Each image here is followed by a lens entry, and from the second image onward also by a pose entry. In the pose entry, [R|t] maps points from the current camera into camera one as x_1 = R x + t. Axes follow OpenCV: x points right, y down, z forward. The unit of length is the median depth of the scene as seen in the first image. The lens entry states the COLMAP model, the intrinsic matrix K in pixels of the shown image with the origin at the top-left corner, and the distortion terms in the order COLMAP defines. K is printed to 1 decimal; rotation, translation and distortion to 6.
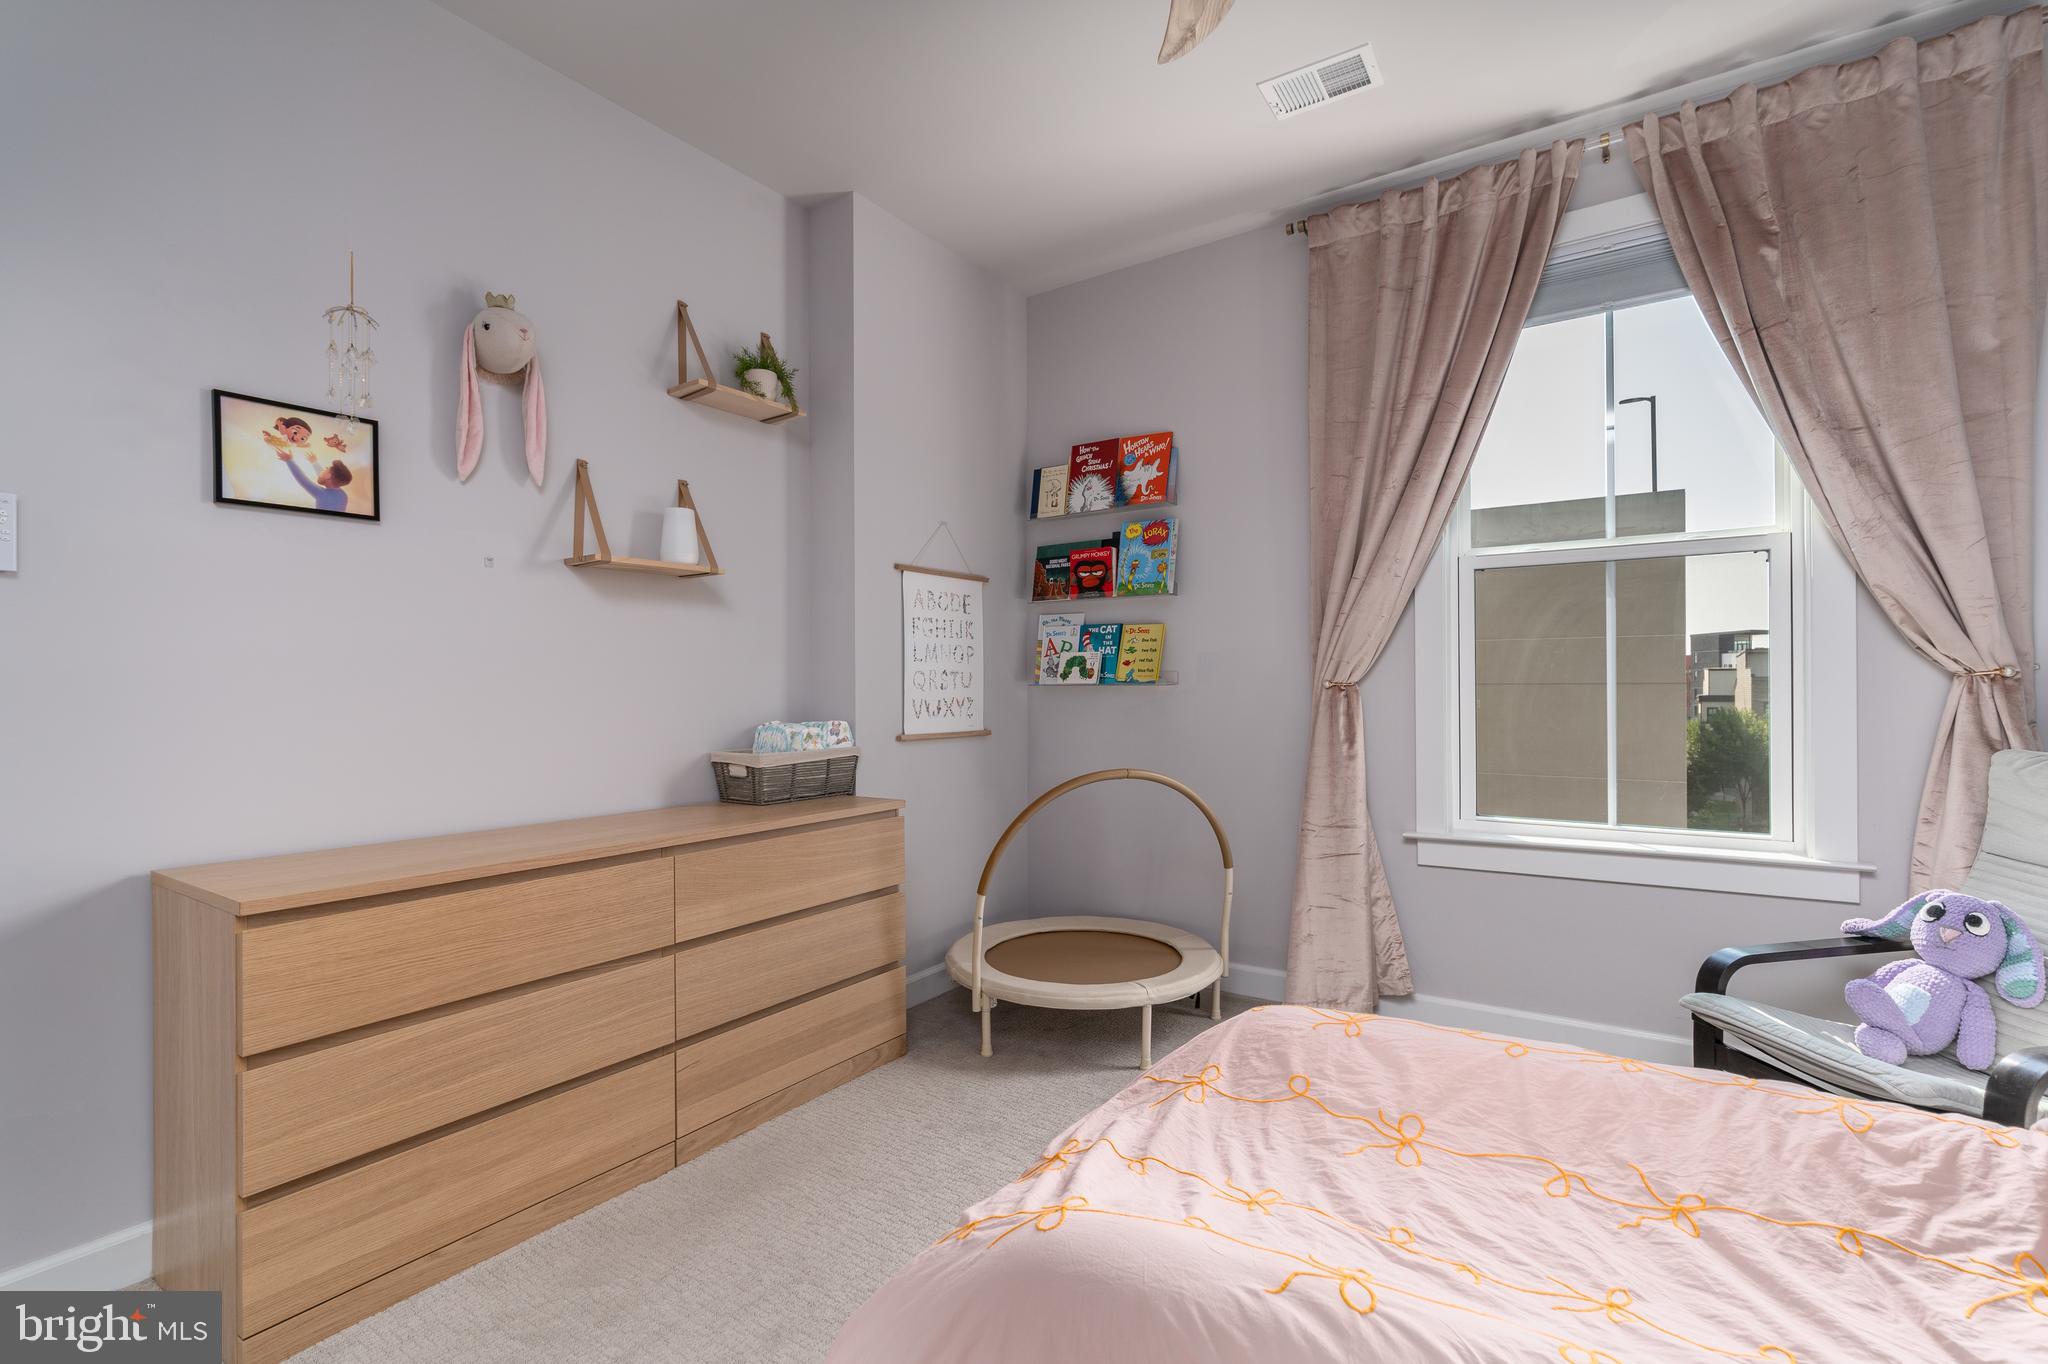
lens RADIAL K [[951.6, 0, 1036.7], [0, 951.6, 678.7], [0, 0, 1]] dist [-0.005967, 0.001277]
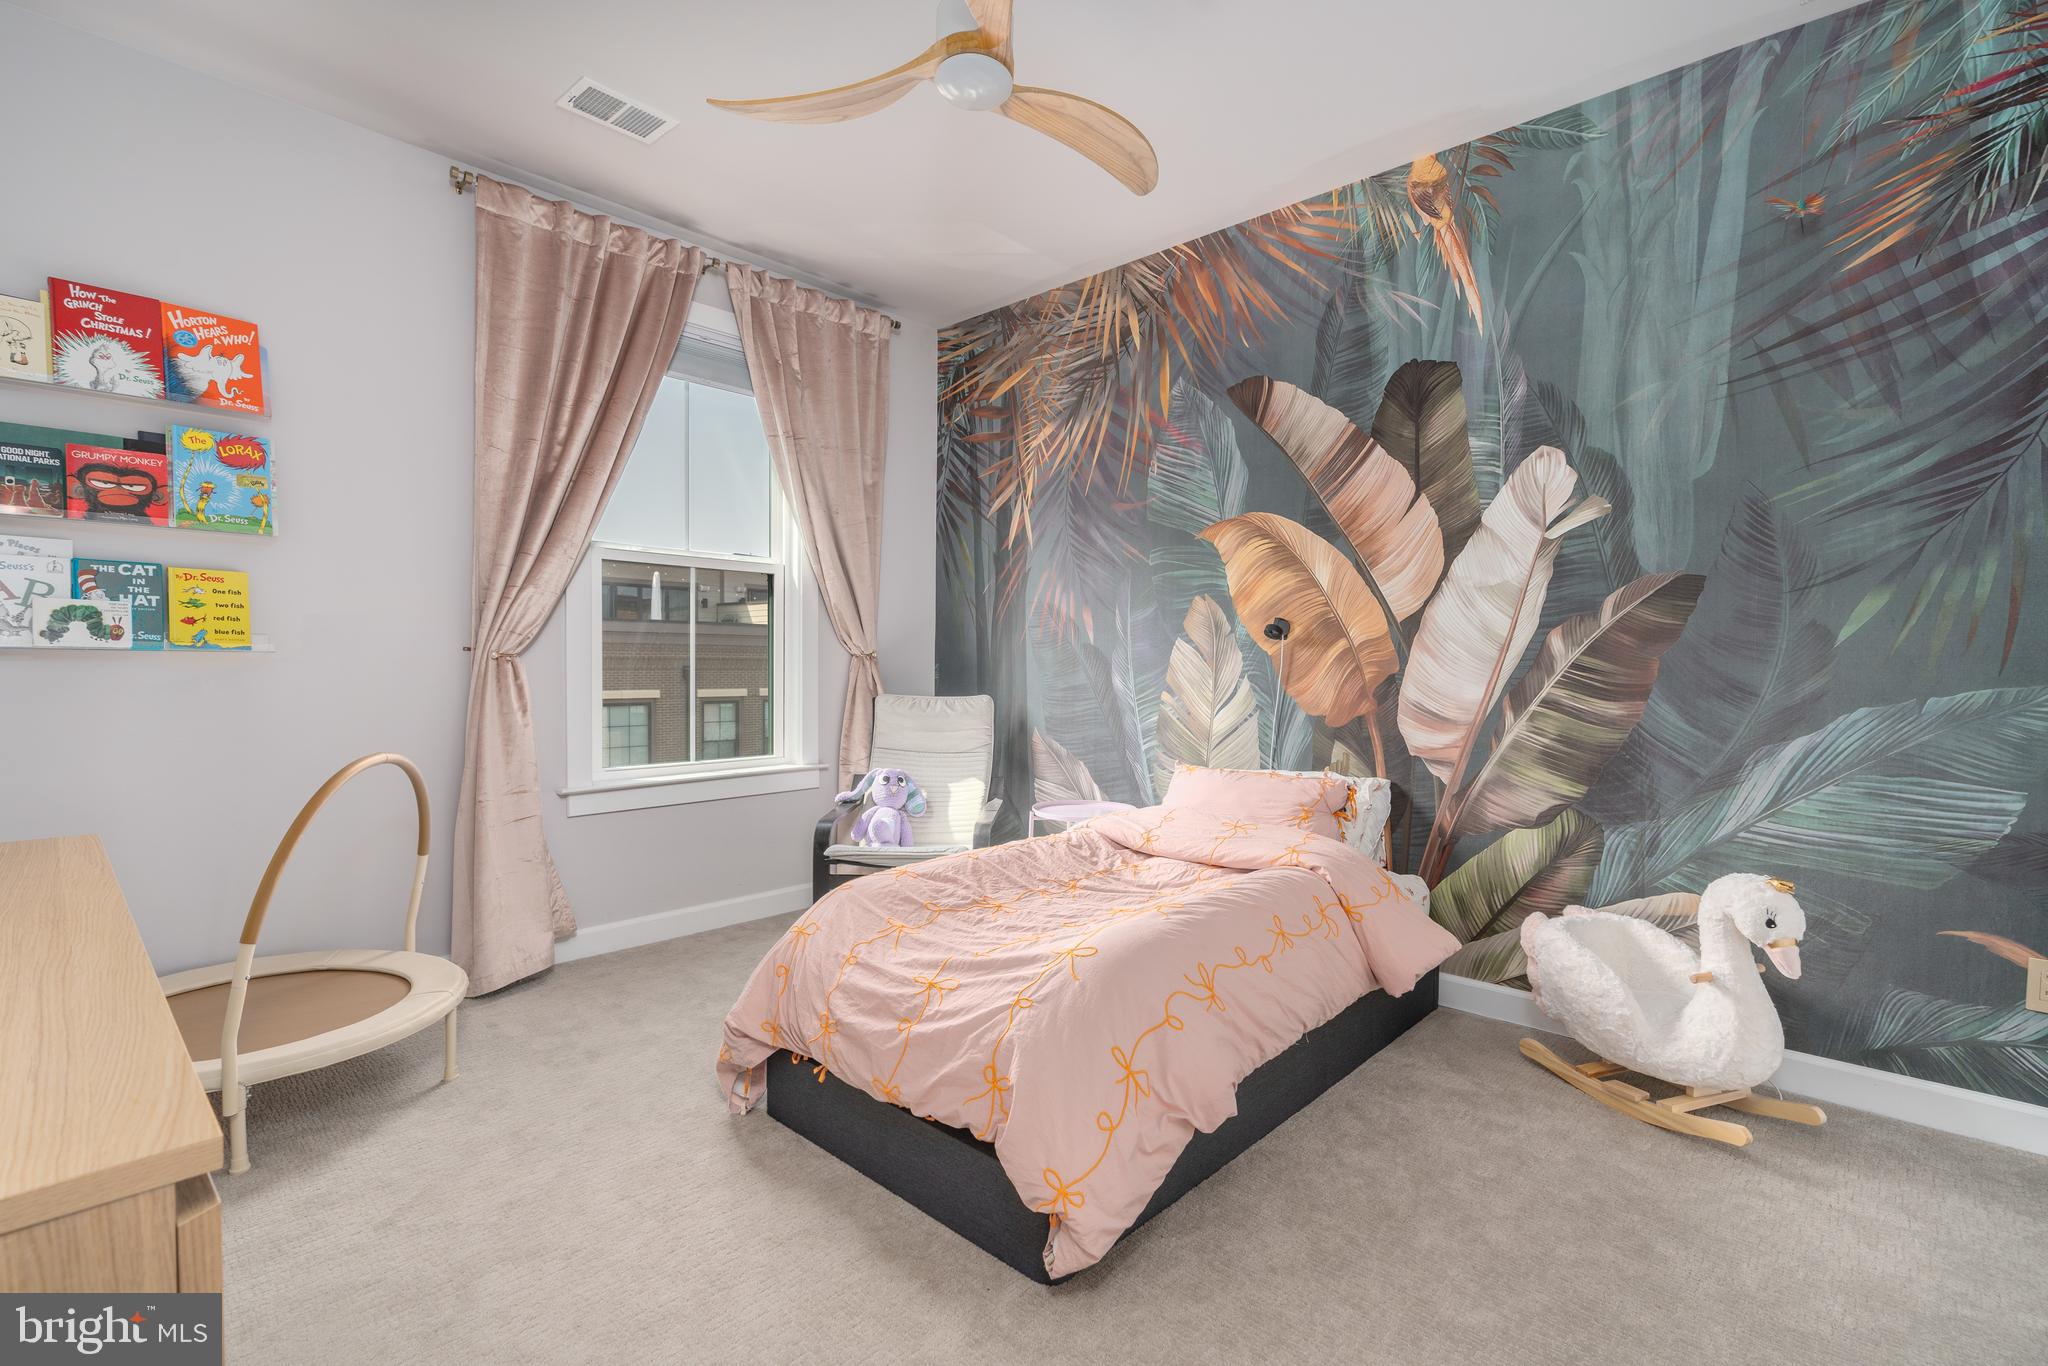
lens RADIAL K [[951.6, 0, 1038.5], [0, 951.6, 689.2], [0, 0, 1]] dist [-0.005967, 0.001277]
pose [[0.129435, -0.020178, 0.991383, -0.541730], [-0.016450, 0.999612, 0.022493, 0.008878], [-0.991451, -0.019220, 0.129053, 0.262132]]
